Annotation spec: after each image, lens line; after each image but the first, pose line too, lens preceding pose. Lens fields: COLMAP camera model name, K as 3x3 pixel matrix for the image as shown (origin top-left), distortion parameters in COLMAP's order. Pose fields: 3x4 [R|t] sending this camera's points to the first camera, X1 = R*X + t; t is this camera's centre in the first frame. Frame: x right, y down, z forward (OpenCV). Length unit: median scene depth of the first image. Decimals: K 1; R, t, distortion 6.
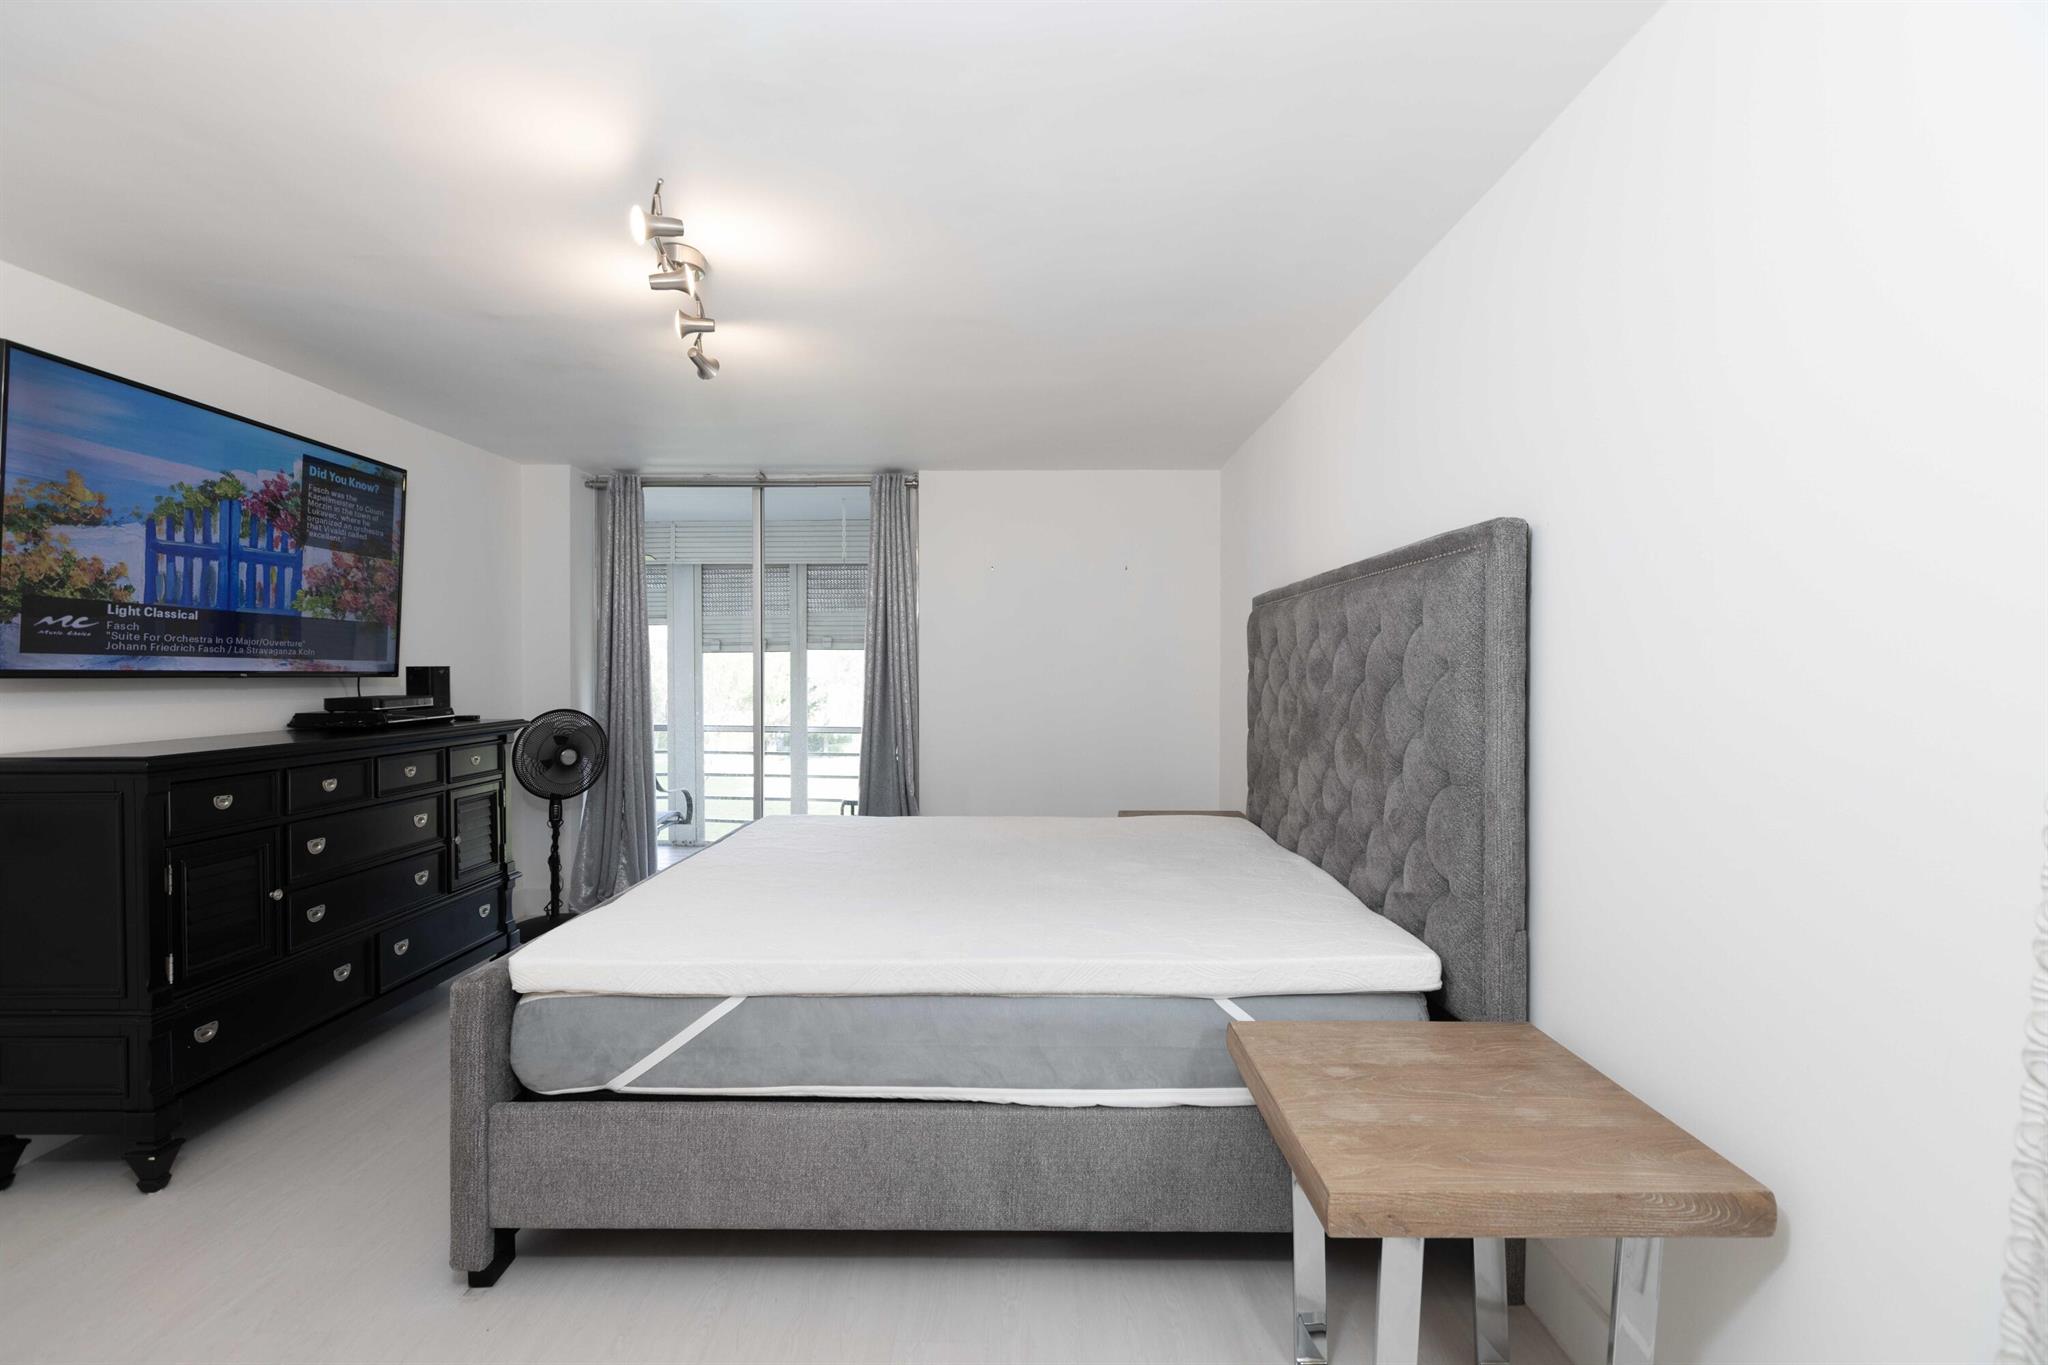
lens RADIAL K [[914.7, 0, 1023.7], [0, 914.7, 664.8], [0, 0, 1]] dist [-0.000005, 0.000098]
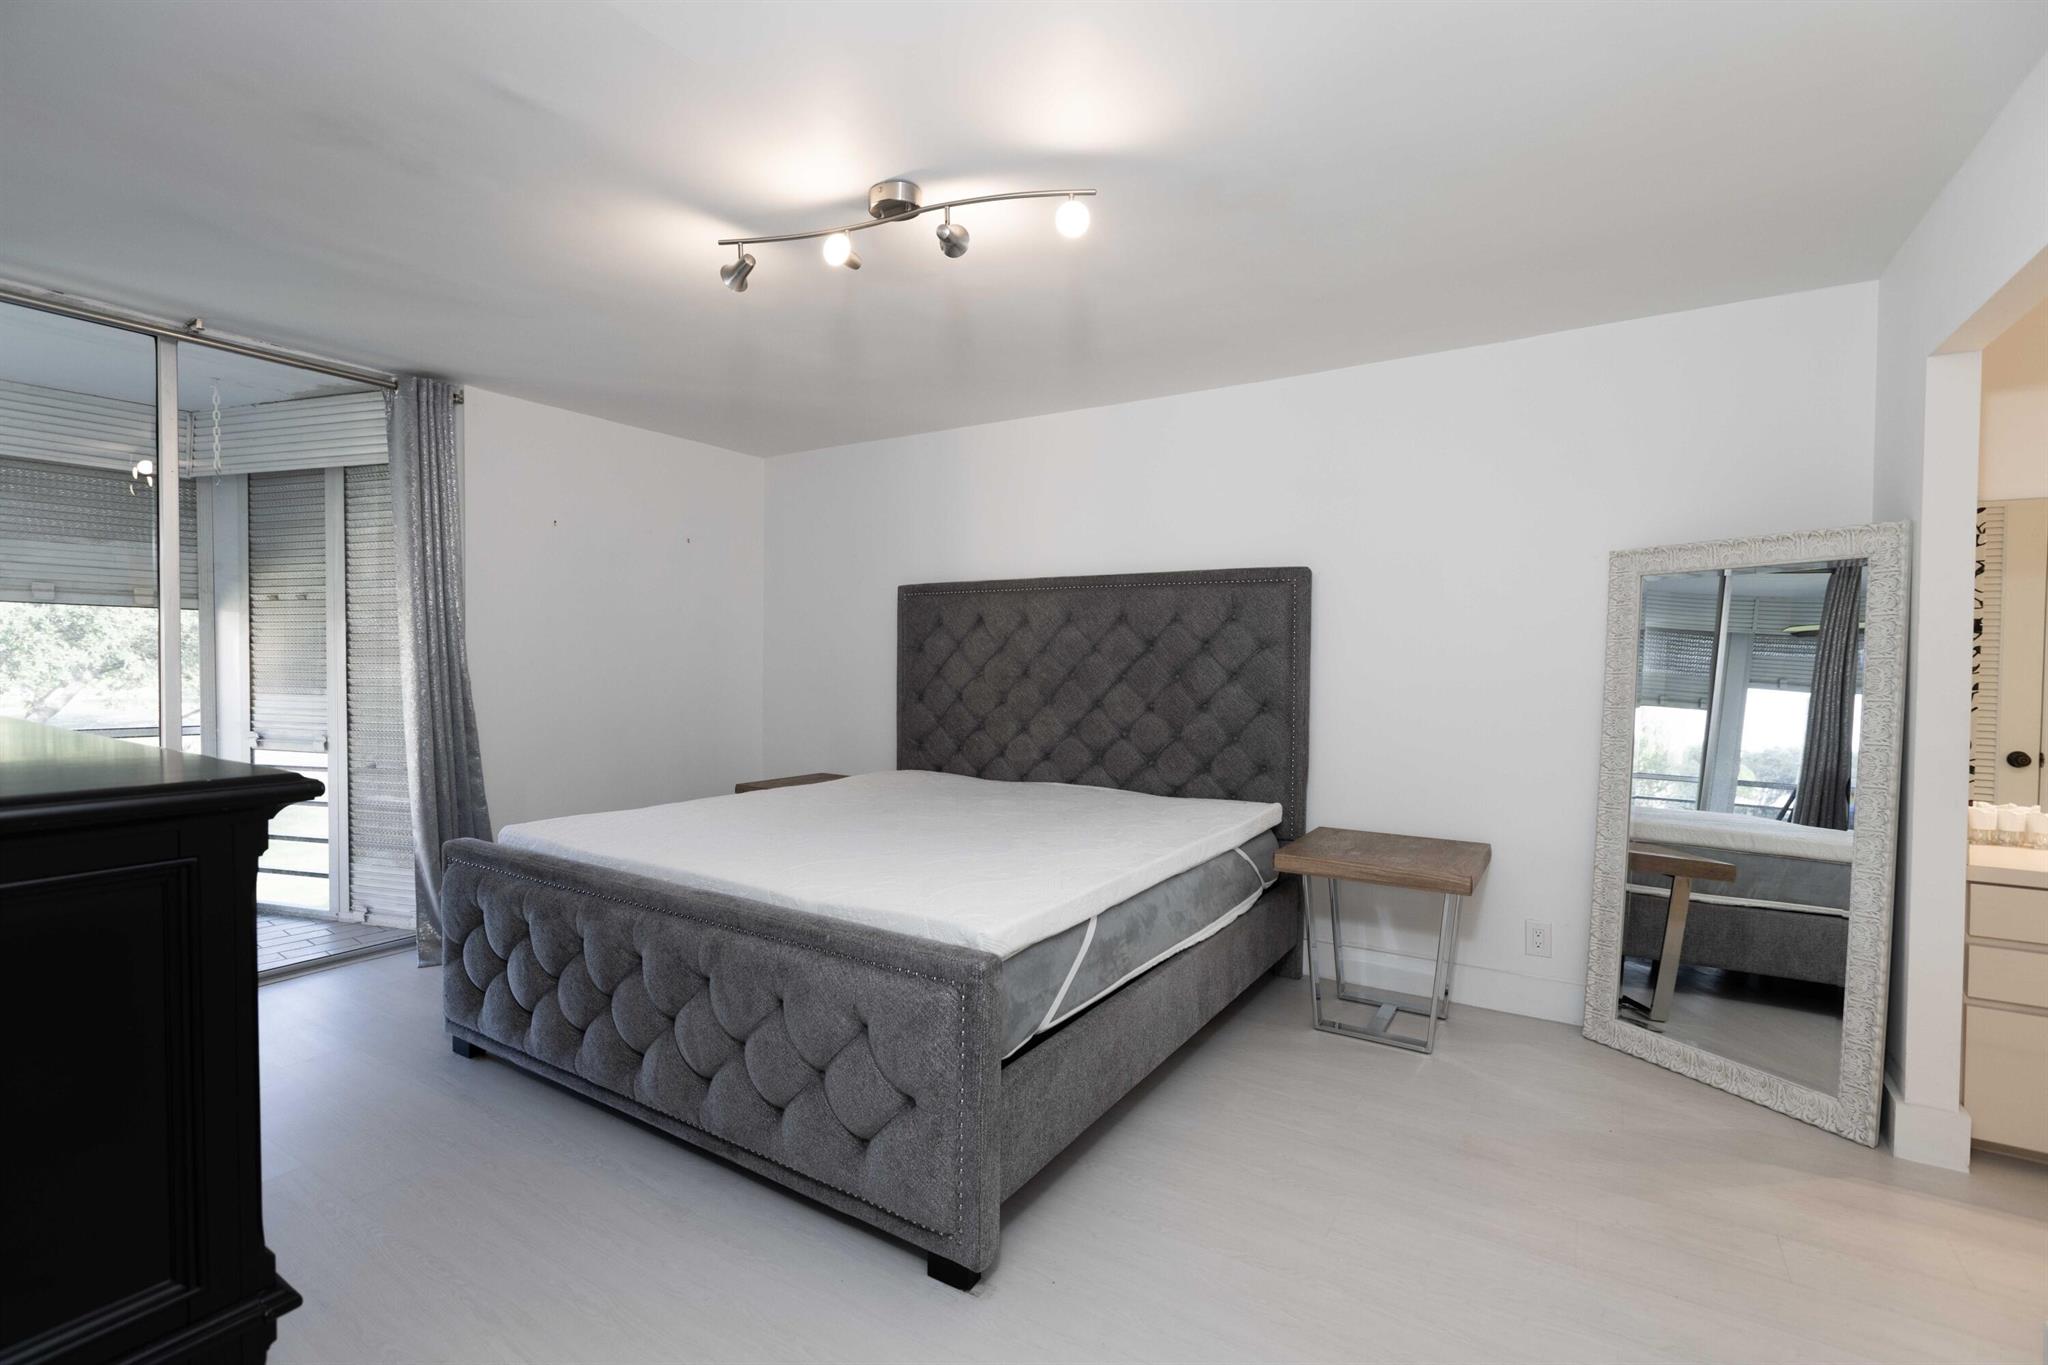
lens RADIAL K [[914.7, 0, 1023.7], [0, 914.7, 664.8], [0, 0, 1]] dist [-0.000005, 0.000098]
pose [[0.524523, 0.006955, 0.851368, -1.355488], [-0.017509, 0.999843, 0.002620, 0.040541], [-0.851216, -0.016281, 0.524563, 0.472631]]
